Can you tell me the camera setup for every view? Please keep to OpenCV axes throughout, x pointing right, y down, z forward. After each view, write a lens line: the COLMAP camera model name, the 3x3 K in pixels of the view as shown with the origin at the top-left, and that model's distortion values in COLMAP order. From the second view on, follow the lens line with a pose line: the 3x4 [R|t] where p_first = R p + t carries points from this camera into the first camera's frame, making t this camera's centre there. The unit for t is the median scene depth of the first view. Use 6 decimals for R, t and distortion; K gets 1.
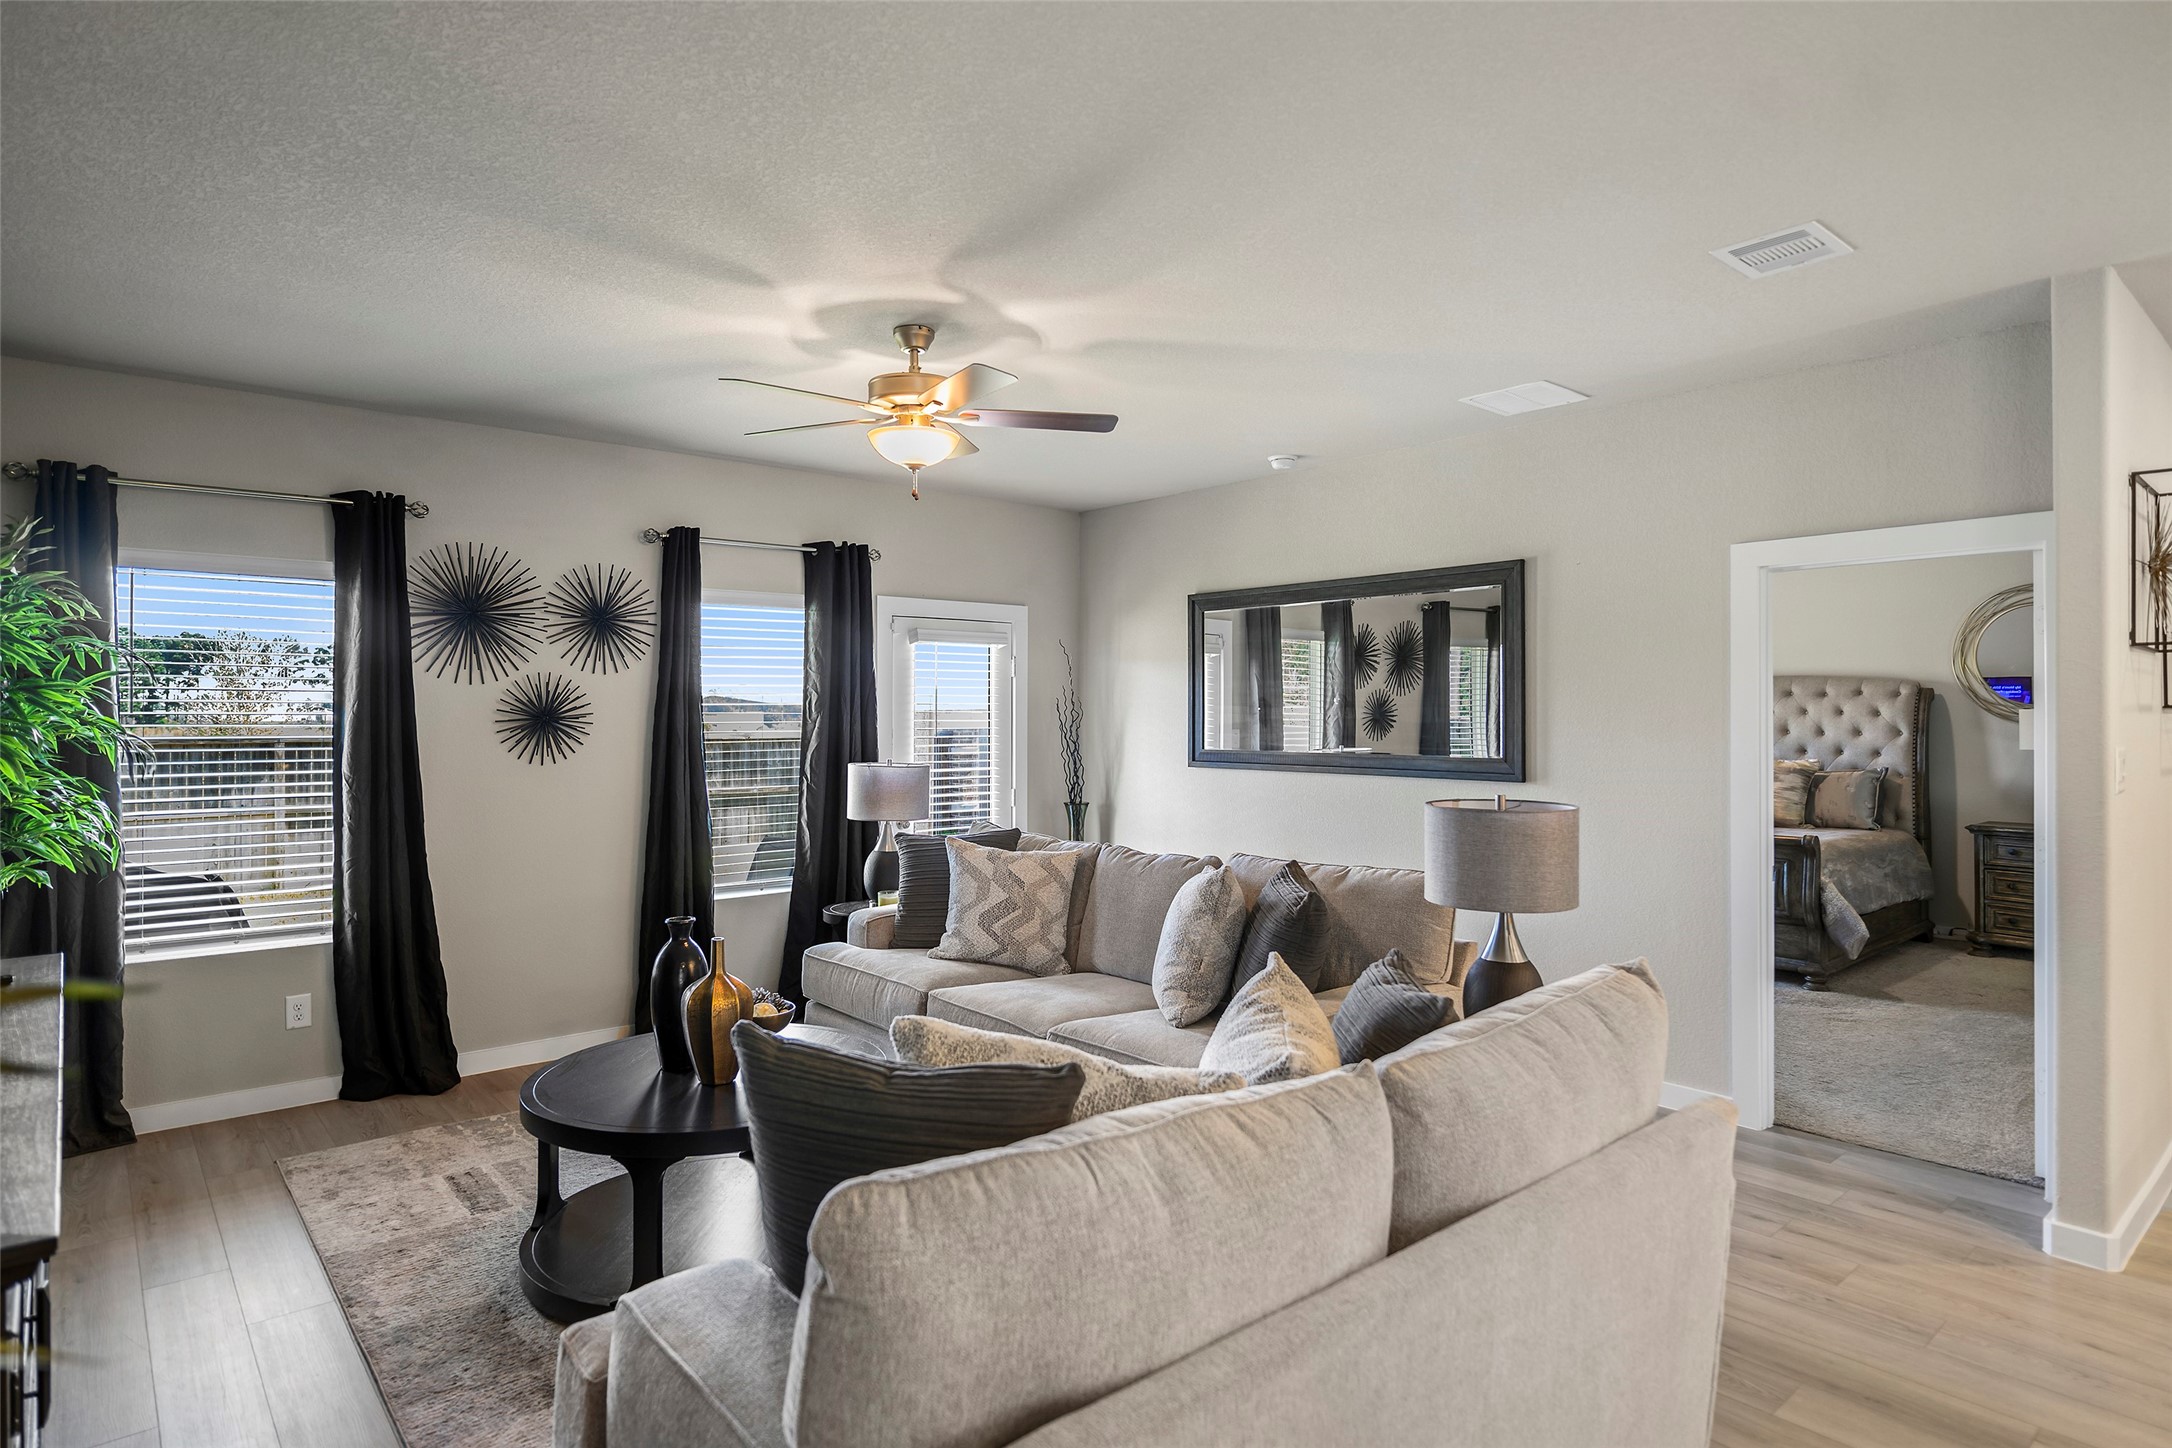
lens RADIAL K [[1178.7, 0, 1085.1], [0, 1178.7, 701.0], [0, 0, 1]] dist [-0.003207, -0.000360]
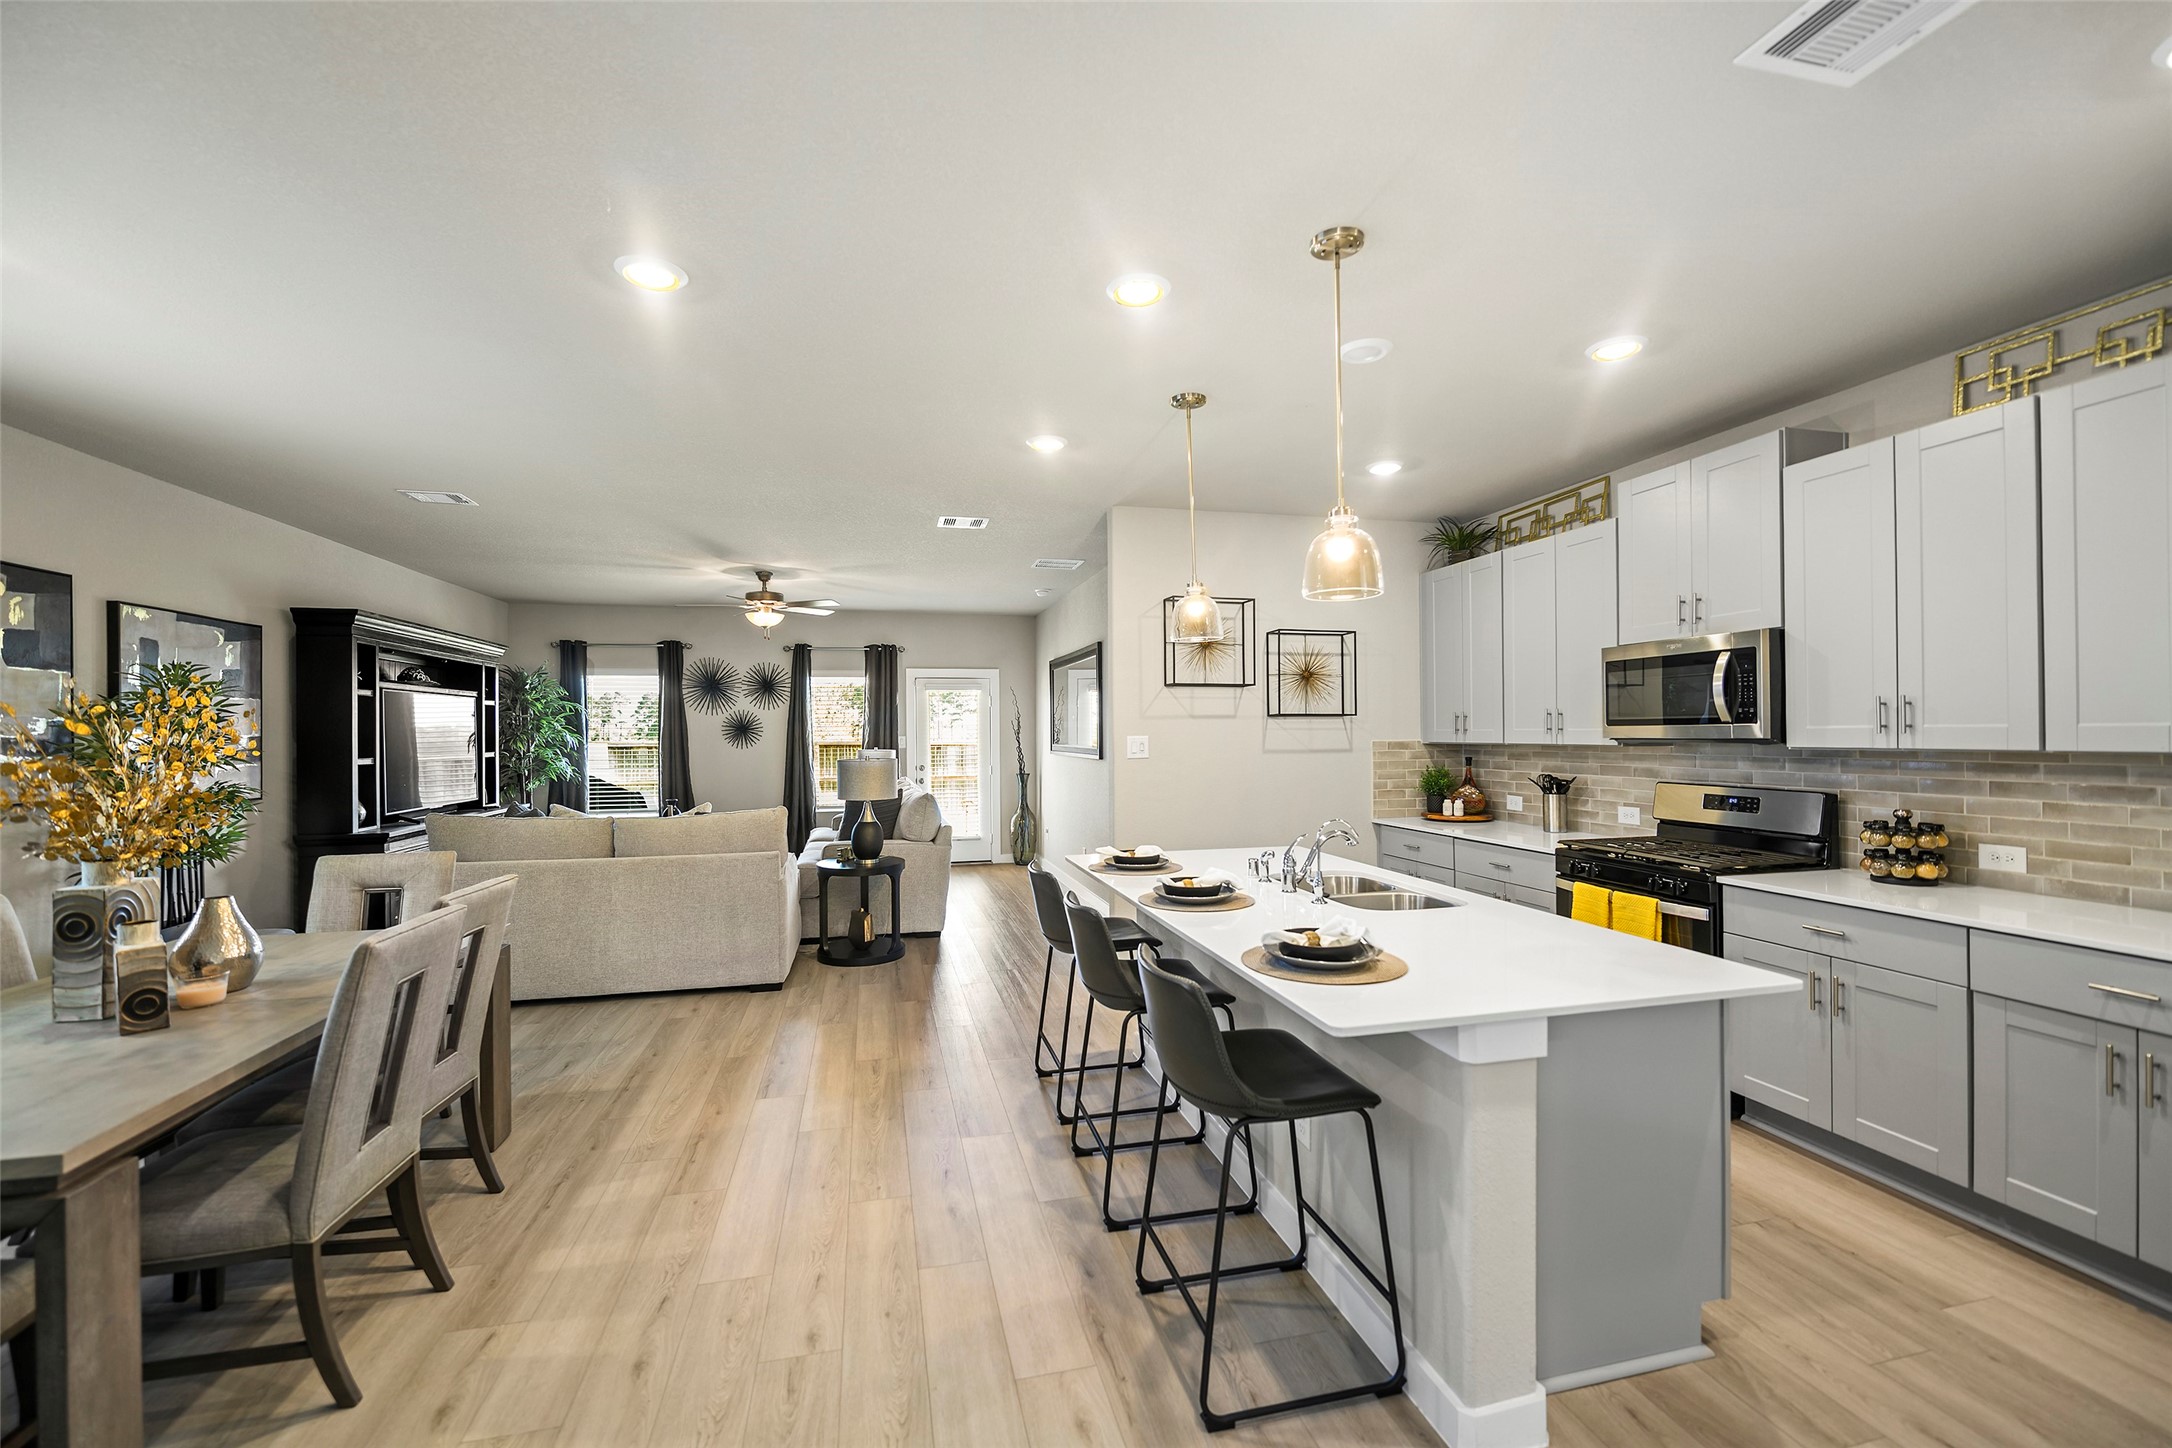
lens RADIAL K [[883.5, 0, 1083.8], [0, 883.5, 729.4], [0, 0, 1]] dist [-0.011790, -0.000031]
pose [[0.891859, -0.006449, -0.452267, 1.005972], [0.009443, 0.999946, 0.004364, 0.014820], [0.452215, -0.008163, 0.891872, -0.285497]]
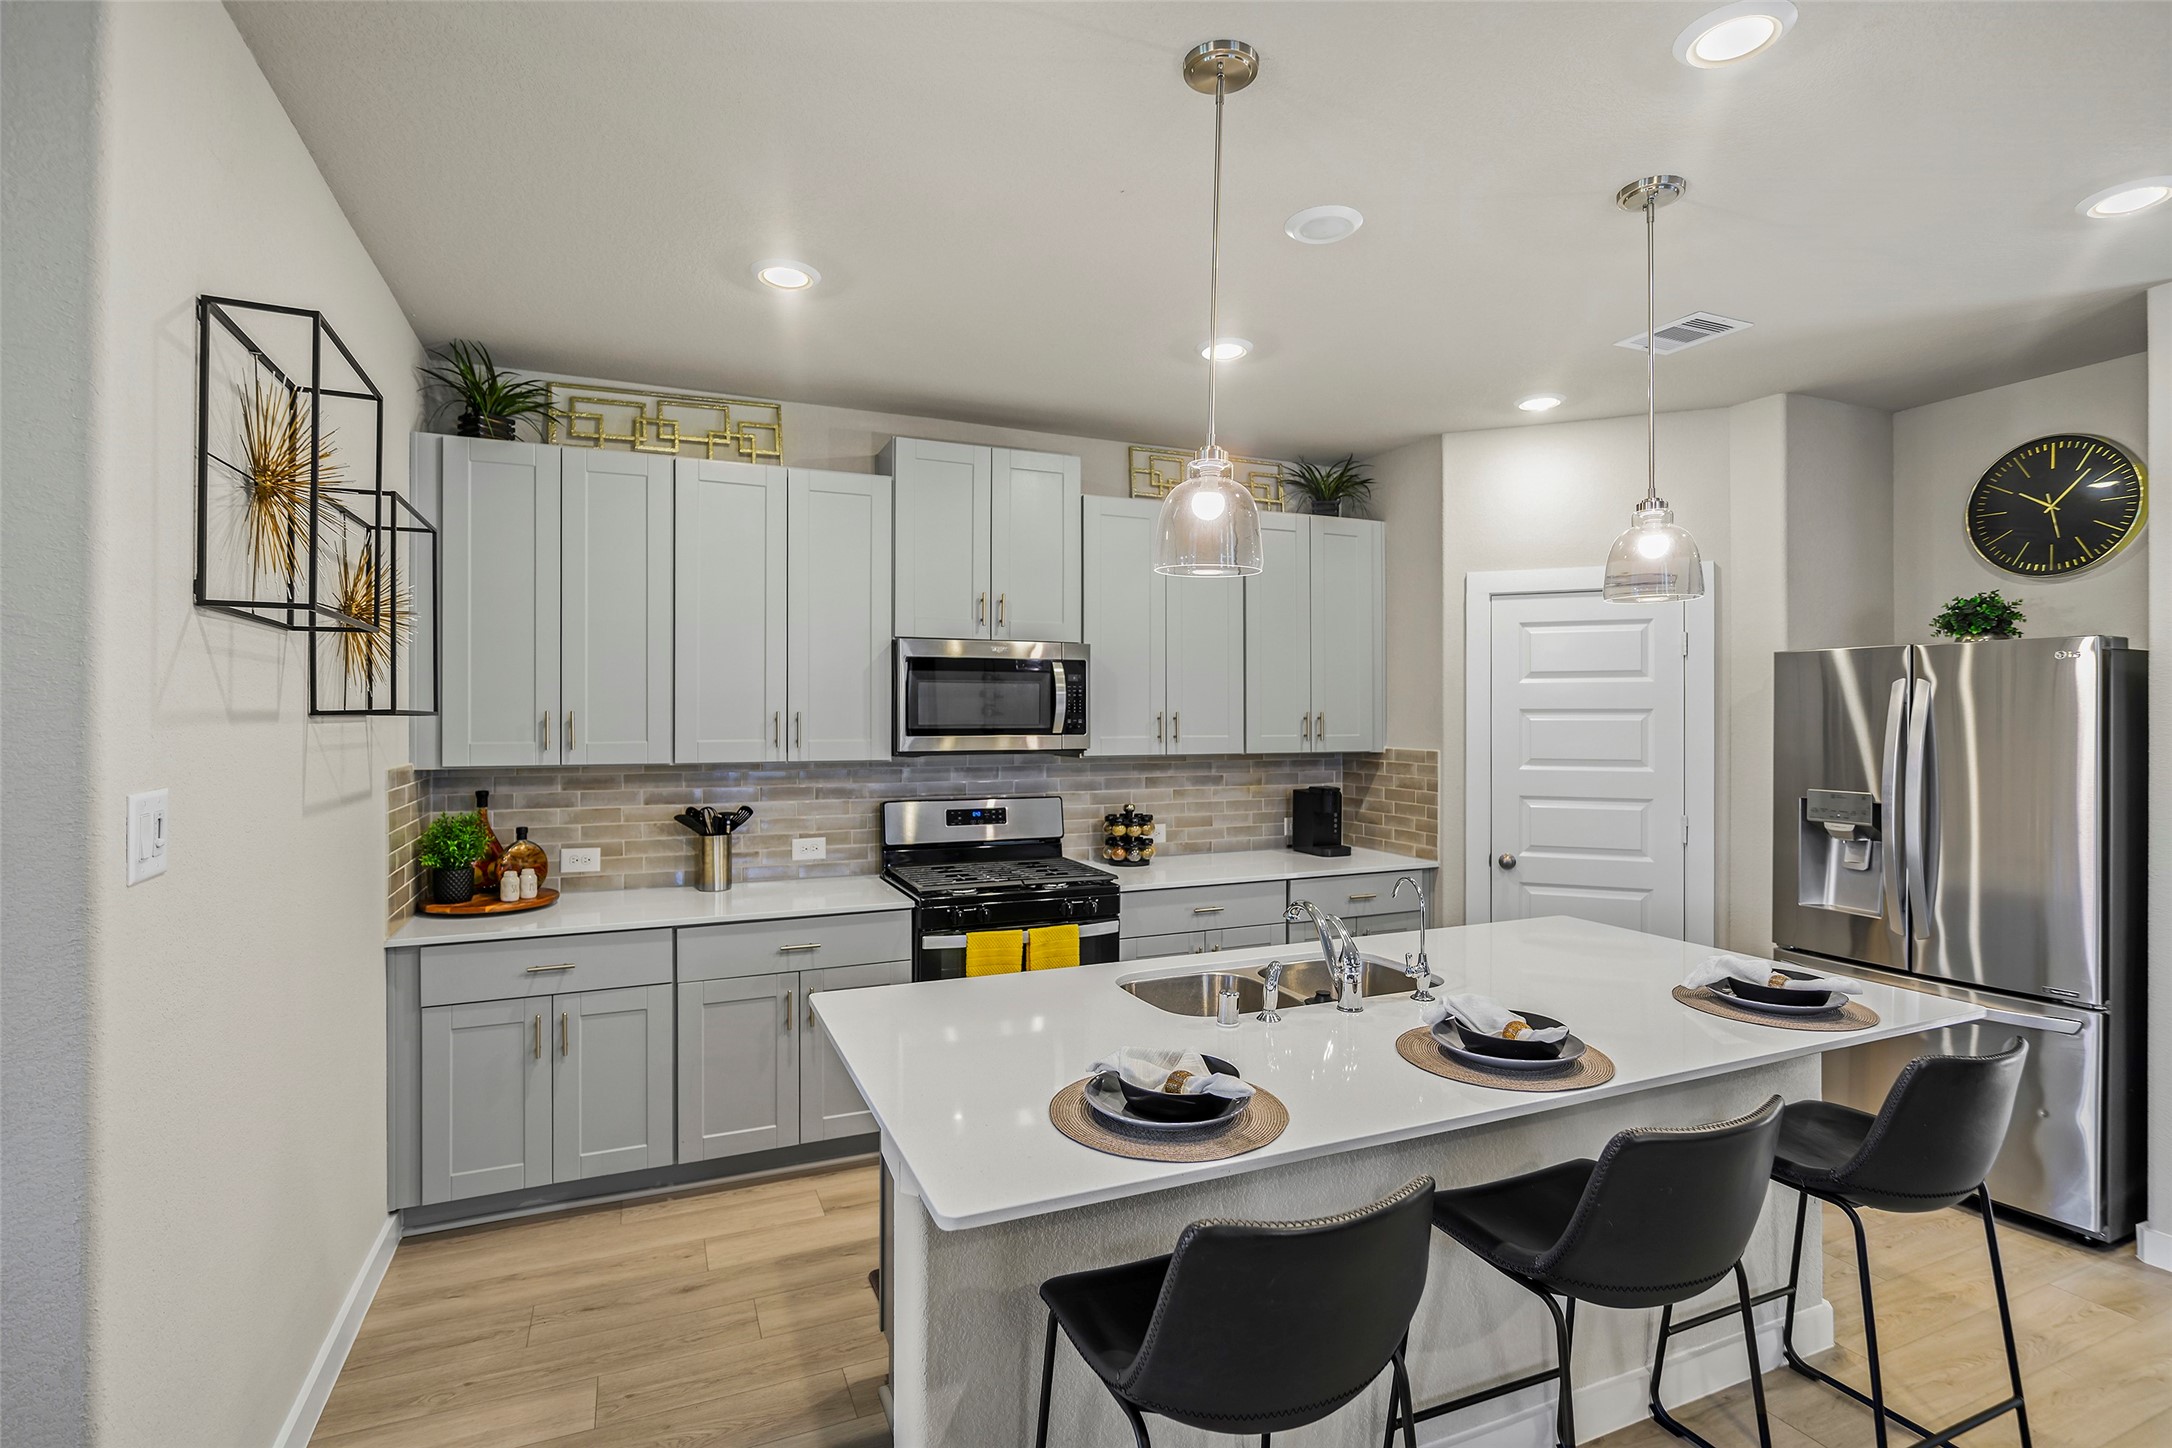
lens RADIAL K [[1046.8, 0, 1085.8], [0, 1046.8, 718.5], [0, 0, 1]] dist [-0.013494, 0.000289]
pose [[0.288149, -0.003366, 0.957580, 0.363370], [-0.009075, 0.999939, 0.006246, 0.000021], [-0.957543, -0.010490, 0.288101, 0.306175]]
